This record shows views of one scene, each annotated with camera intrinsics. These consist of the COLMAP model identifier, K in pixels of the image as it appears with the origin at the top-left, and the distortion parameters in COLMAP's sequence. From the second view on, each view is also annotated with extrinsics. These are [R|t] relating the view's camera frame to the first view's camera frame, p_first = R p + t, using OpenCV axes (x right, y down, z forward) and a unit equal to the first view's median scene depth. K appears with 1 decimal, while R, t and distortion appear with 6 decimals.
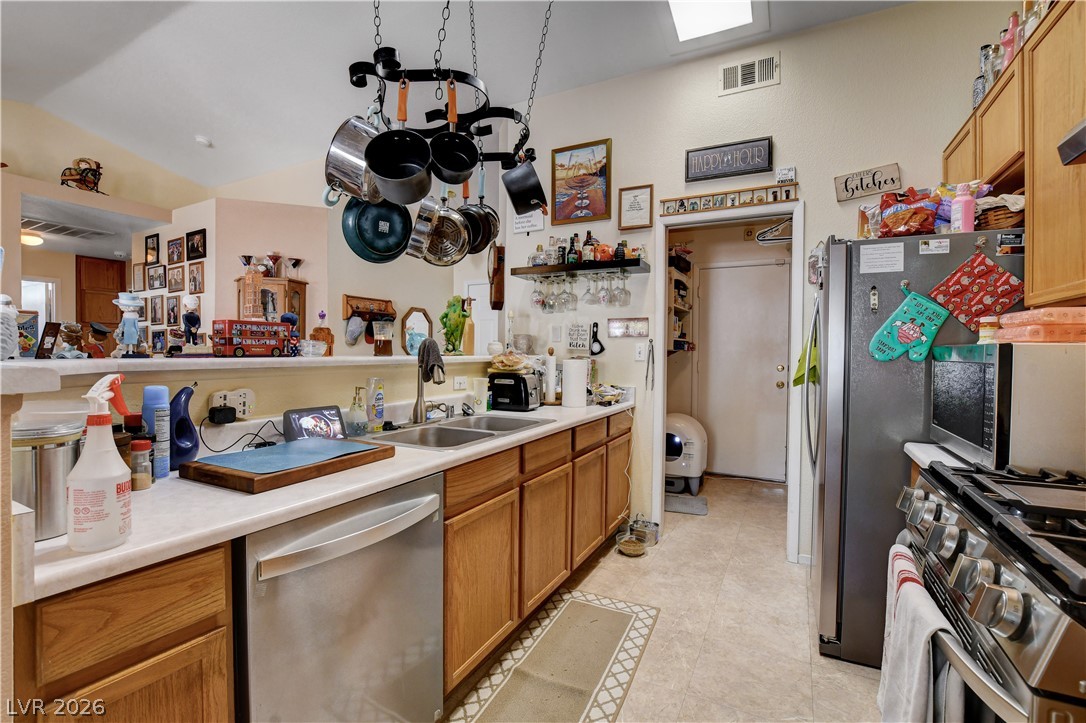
lens RADIAL K [[478.3, 0, 543.5], [0, 478.3, 357.4], [0, 0, 1]] dist [-0.025632, 0.002862]
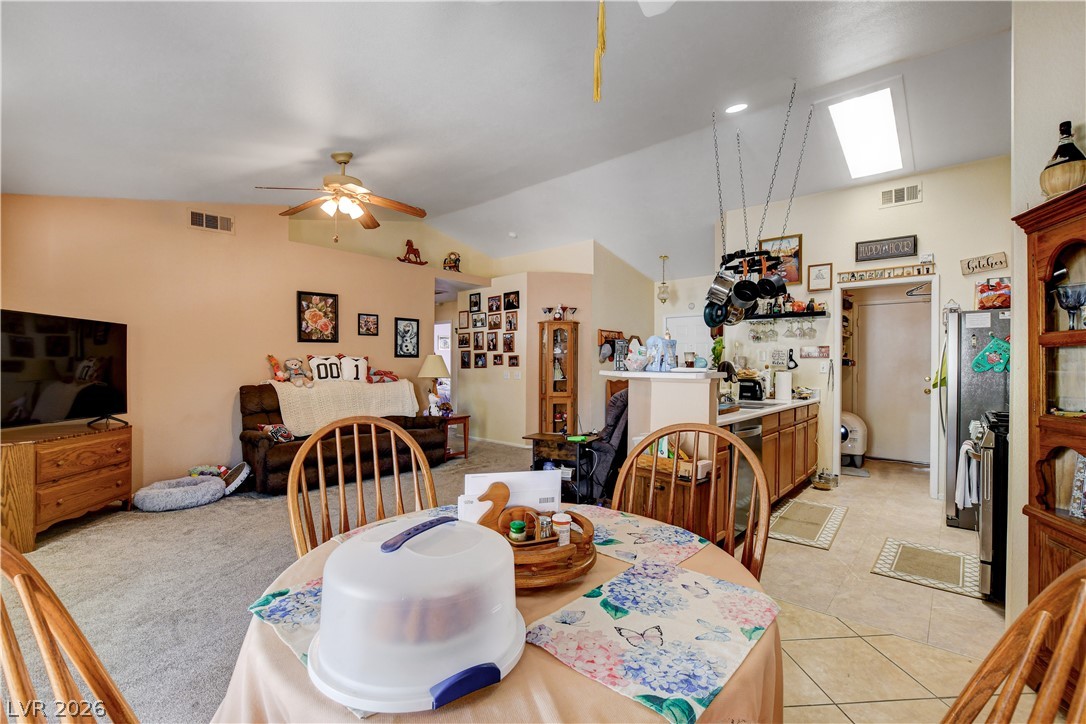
lens RADIAL K [[478.3, 0, 541.6], [0, 478.3, 363.0], [0, 0, 1]] dist [-0.025632, 0.002862]
pose [[0.971861, -0.002485, -0.235540, -0.384114], [-0.001457, 0.999862, -0.016559, 0.001792], [0.235549, 0.016436, 0.971723, -0.856264]]
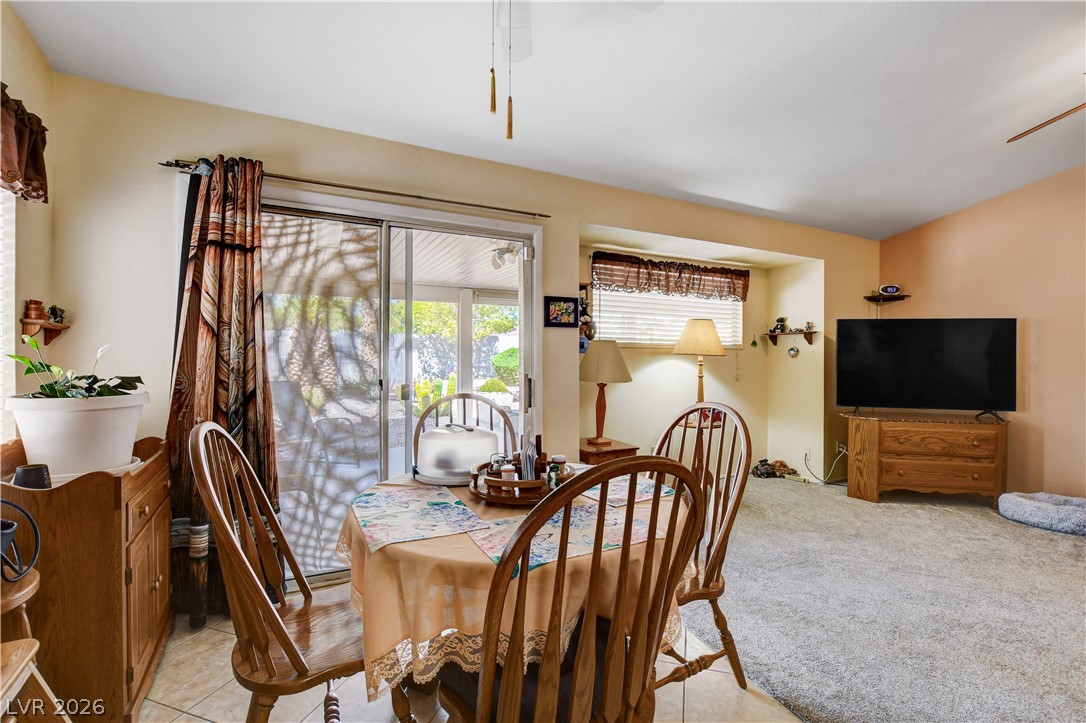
lens RADIAL K [[478.3, 0, 536.9], [0, 478.3, 357.6], [0, 0, 1]] dist [-0.025632, 0.002862]
pose [[-0.569415, -0.006635, -0.822023, -0.039795], [-0.018204, 0.999824, 0.004540, -0.003614], [0.821849, 0.017550, -0.569436, -0.139650]]
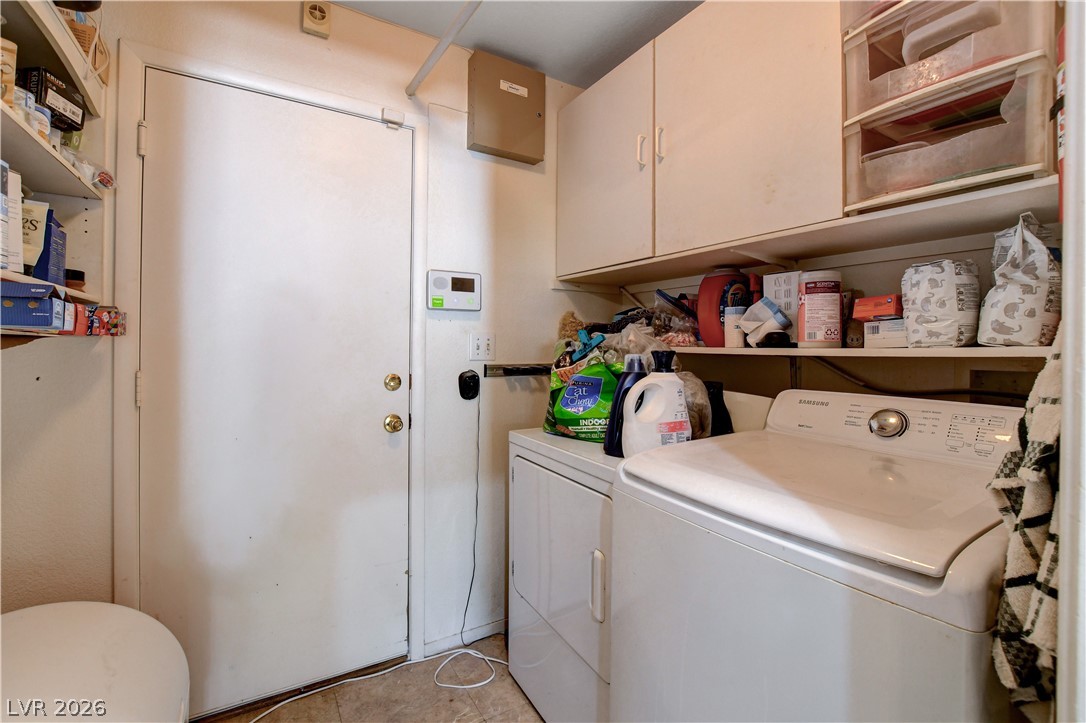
lens RADIAL K [[478.3, 0, 513.7], [0, 478.3, 341.2], [0, 0, 1]] dist [-0.025632, 0.002862]
pose [[0.526434, -0.010111, 0.850156, 0.345902], [0.005558, 0.999949, 0.008451, -0.023796], [-0.850198, 0.000277, 0.526463, 1.116978]]
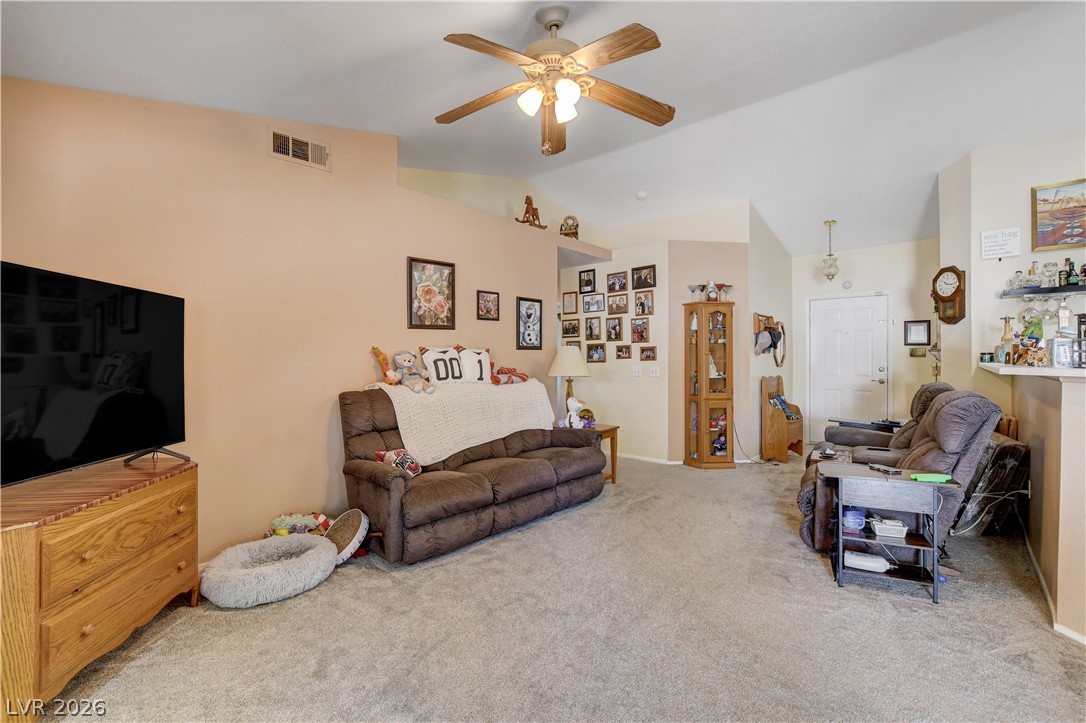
lens RADIAL K [[478.3, 0, 540.3], [0, 478.3, 353.6], [0, 0, 1]] dist [-0.025632, 0.002862]
pose [[0.970751, -0.009823, -0.239888, -1.073354], [0.004915, 0.999766, -0.021050, -0.010870], [0.240038, 0.019255, 0.970572, -0.473840]]
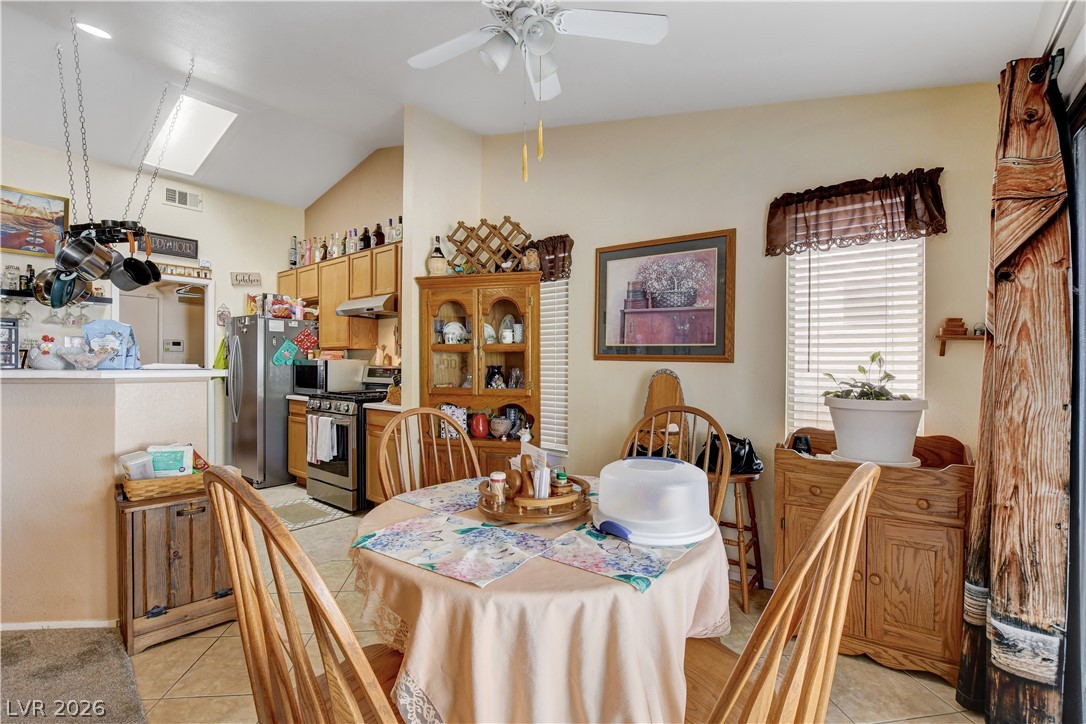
lens RADIAL K [[478.3, 0, 540.8], [0, 478.3, 364.6], [0, 0, 1]] dist [-0.025632, 0.002862]
pose [[0.176055, -0.012581, 0.984300, -1.021535], [0.009769, 0.999891, 0.011033, -0.007607], [-0.984332, 0.007673, 0.176158, -0.565953]]
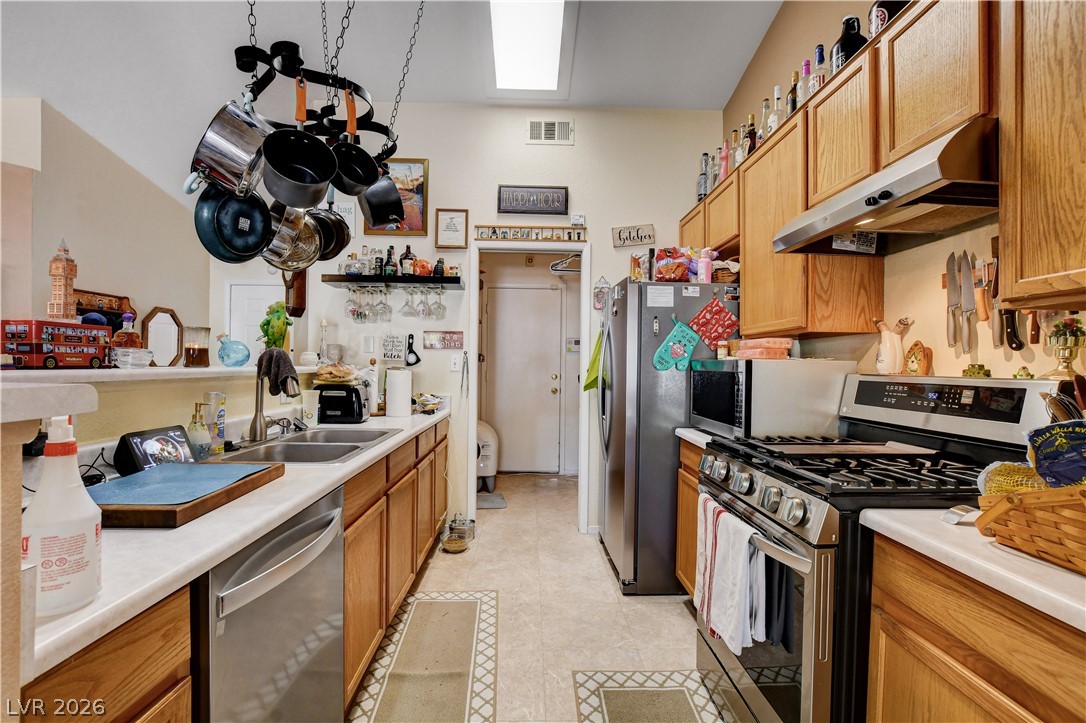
lens RADIAL K [[478.3, 0, 532.9], [0, 478.3, 362.6], [0, 0, 1]] dist [-0.025632, 0.002862]
pose [[0.875912, 0.003669, 0.482457, -0.184573], [0.000792, 0.999959, -0.009041, -0.002355], [-0.482471, 0.008301, 0.875873, -0.029130]]
